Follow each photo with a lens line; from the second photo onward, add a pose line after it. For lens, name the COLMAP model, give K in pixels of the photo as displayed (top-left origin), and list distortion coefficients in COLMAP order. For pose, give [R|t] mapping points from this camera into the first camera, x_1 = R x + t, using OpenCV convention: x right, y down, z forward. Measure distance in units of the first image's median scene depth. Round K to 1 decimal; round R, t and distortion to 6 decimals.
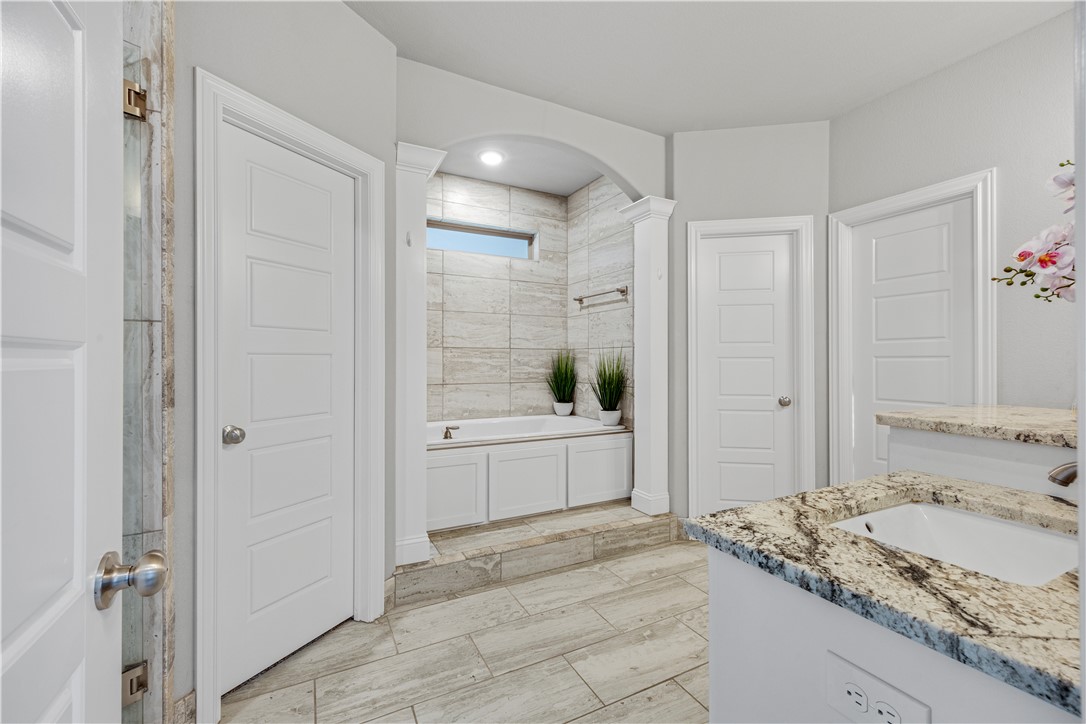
lens RADIAL K [[415.1, 0, 527.2], [0, 415.1, 359.9], [0, 0, 1]] dist [-0.002272, -0.000075]
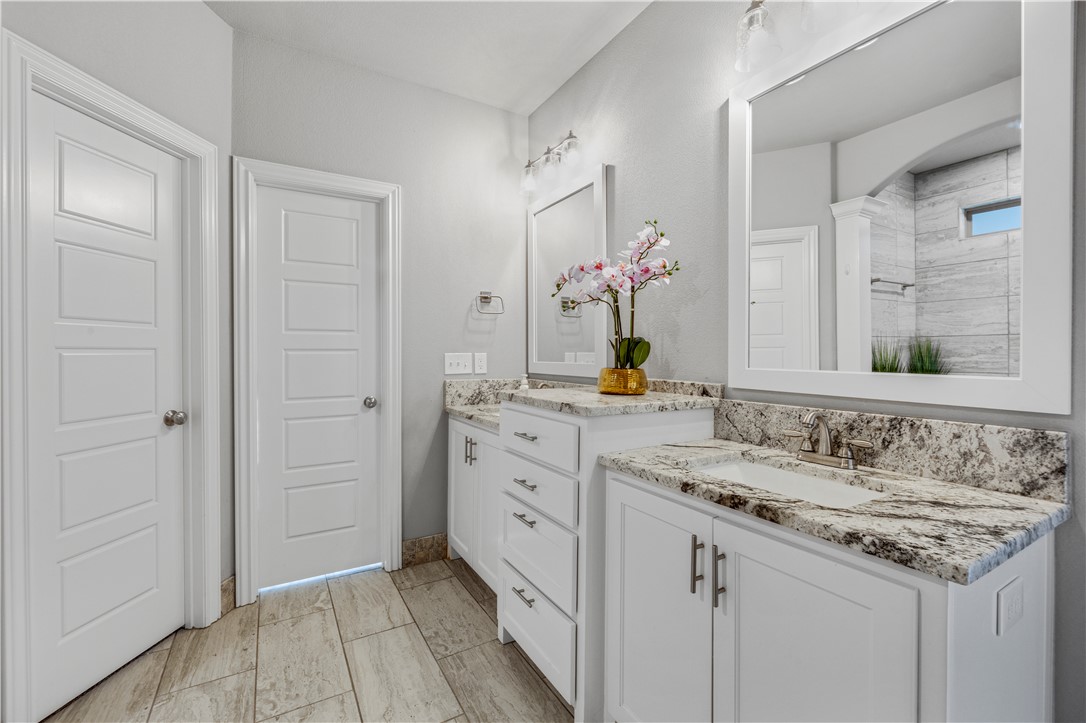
lens RADIAL K [[449.5, 0, 542.3], [0, 449.5, 357.1], [0, 0, 1]] dist [-0.000466, 0.000034]
pose [[-0.058619, -0.009582, 0.998234, -0.338726], [-0.001110, 0.999954, 0.009533, -0.002616], [-0.998280, -0.000549, -0.058627, 1.602346]]
